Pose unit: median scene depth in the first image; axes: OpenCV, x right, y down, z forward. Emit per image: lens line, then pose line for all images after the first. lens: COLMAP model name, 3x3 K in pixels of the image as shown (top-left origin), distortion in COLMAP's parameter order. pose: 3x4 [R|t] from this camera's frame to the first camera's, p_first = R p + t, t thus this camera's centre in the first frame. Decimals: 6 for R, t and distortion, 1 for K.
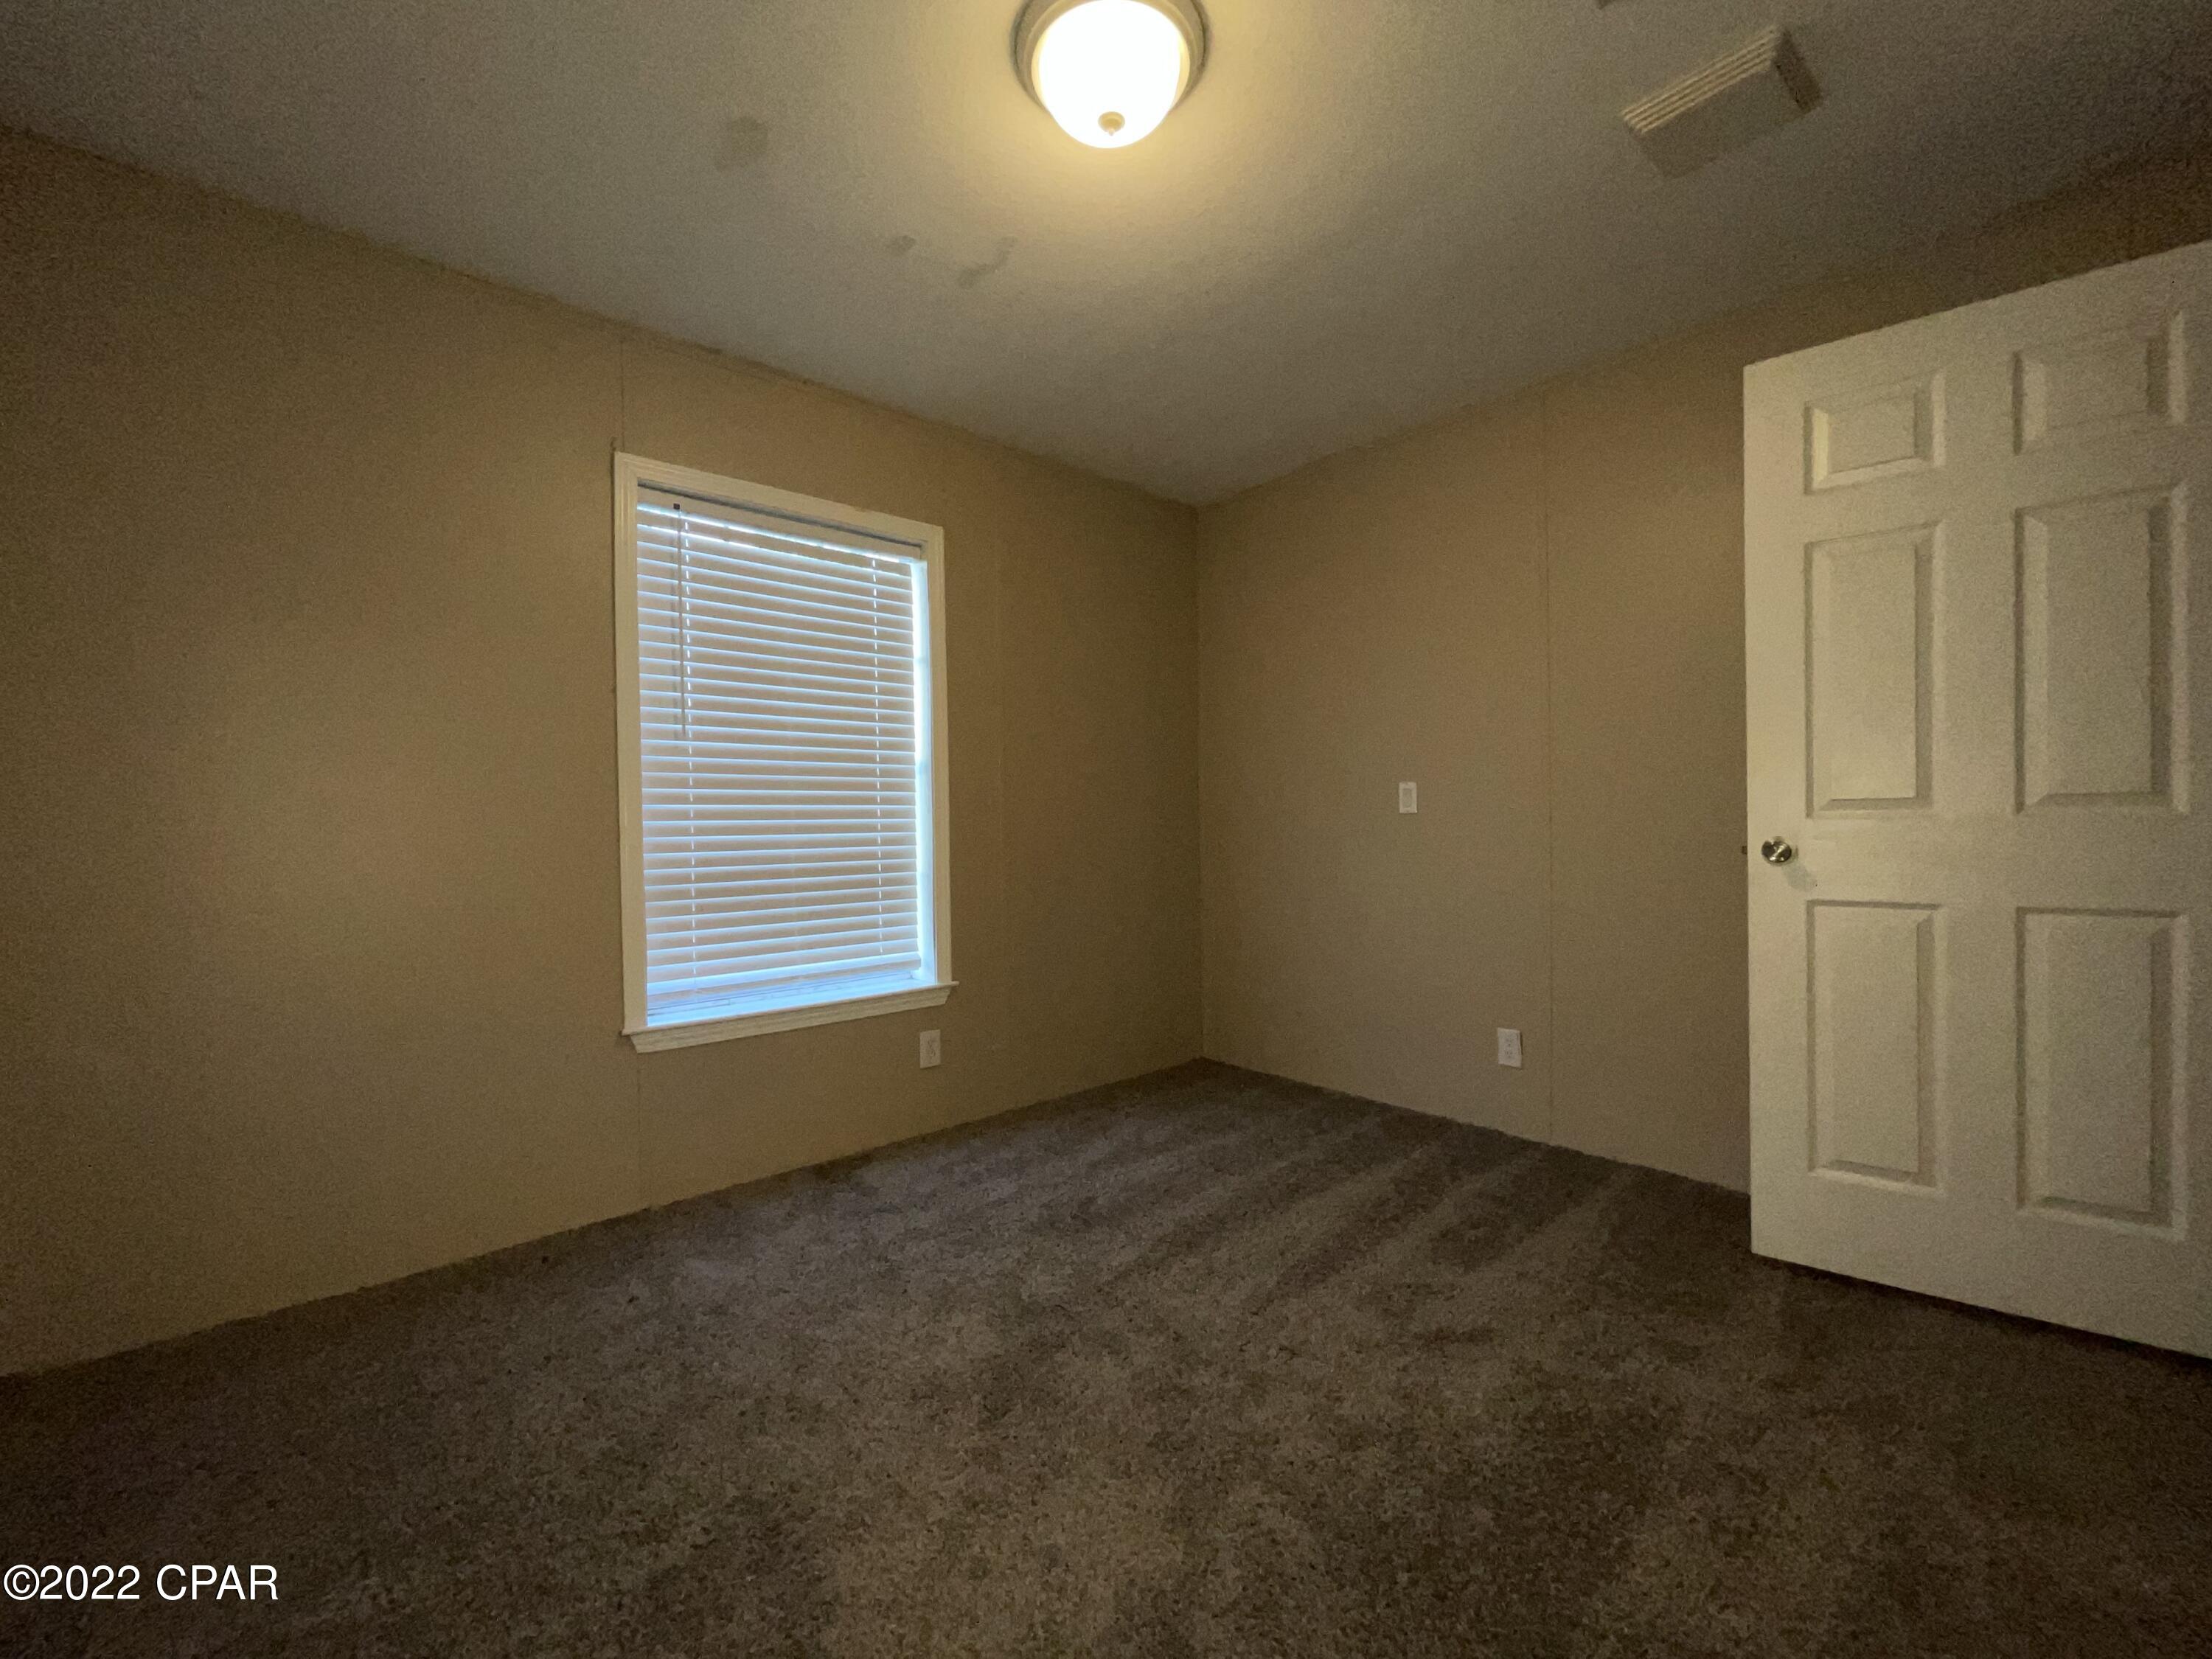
lens RADIAL K [[896.3, 0, 1101.8], [0, 896.3, 835.0], [0, 0, 1]] dist [0.000421, -0.000650]
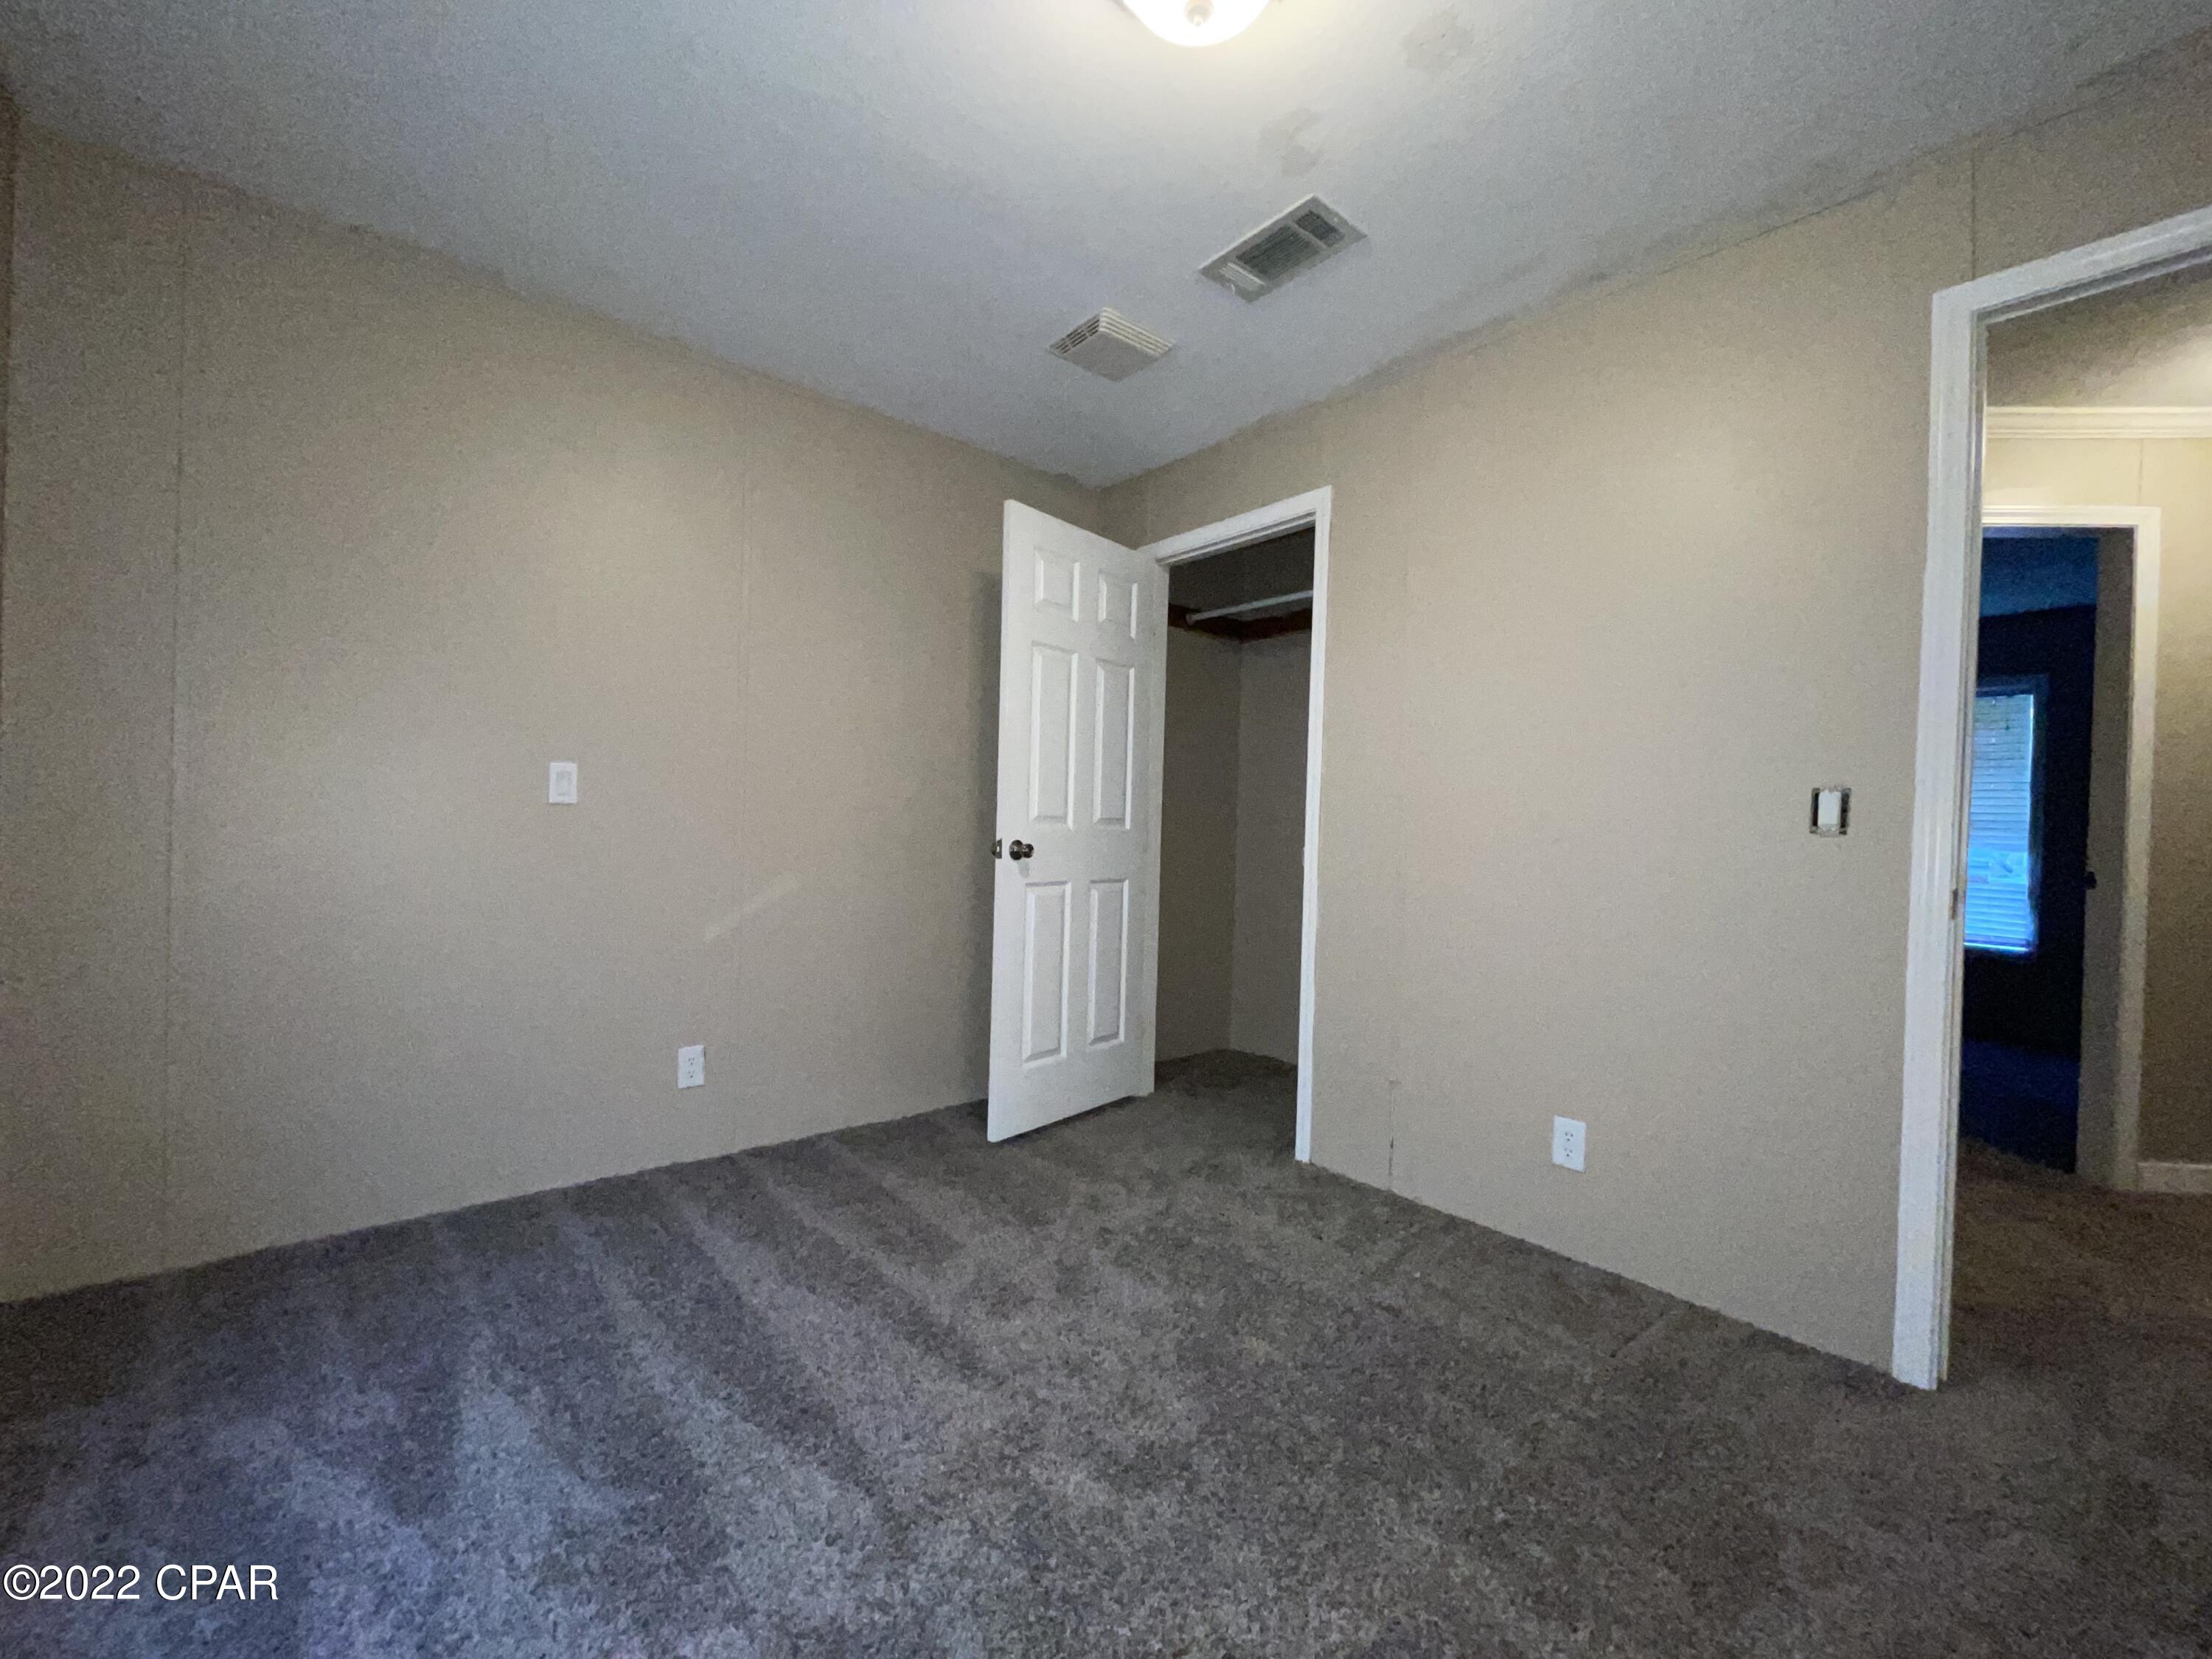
lens RADIAL K [[896.3, 0, 1101.8], [0, 896.3, 835.0], [0, 0, 1]] dist [0.000421, -0.000650]
pose [[0.020098, 0.005682, 0.999782, -0.544888], [-0.018324, 0.999818, -0.005314, -0.001592], [-0.999630, -0.018213, 0.020198, 0.686224]]
